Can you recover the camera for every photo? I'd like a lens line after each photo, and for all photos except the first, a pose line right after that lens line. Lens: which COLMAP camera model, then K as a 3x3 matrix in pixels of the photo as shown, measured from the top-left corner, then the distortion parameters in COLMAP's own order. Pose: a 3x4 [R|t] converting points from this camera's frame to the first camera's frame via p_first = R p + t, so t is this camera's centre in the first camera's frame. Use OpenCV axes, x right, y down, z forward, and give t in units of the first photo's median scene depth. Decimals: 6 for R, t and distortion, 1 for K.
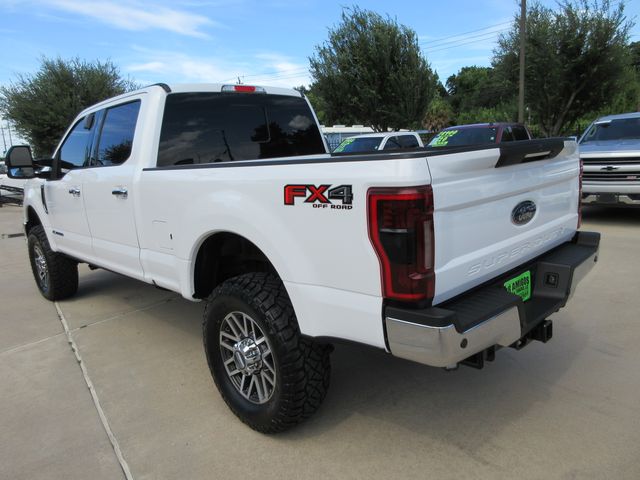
lens RADIAL K [[473.7, 0, 320.0], [0, 473.7, 240.0], [0, 0, 1]] dist [0.005308, 0.005514]
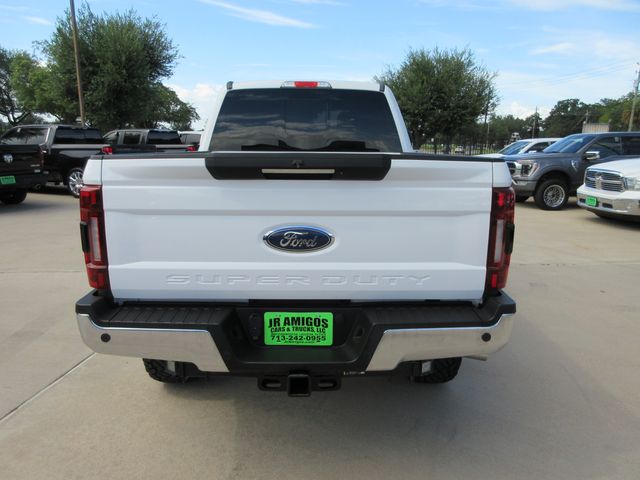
lens RADIAL K [[473.7, 0, 320.0], [0, 473.7, 240.0], [0, 0, 1]] dist [0.005308, 0.005514]
pose [[0.727846, 0.204149, -0.654648, 0.657256], [-0.184252, 0.977773, 0.100061, -0.095858], [0.660524, 0.047791, 0.749282, 0.258647]]
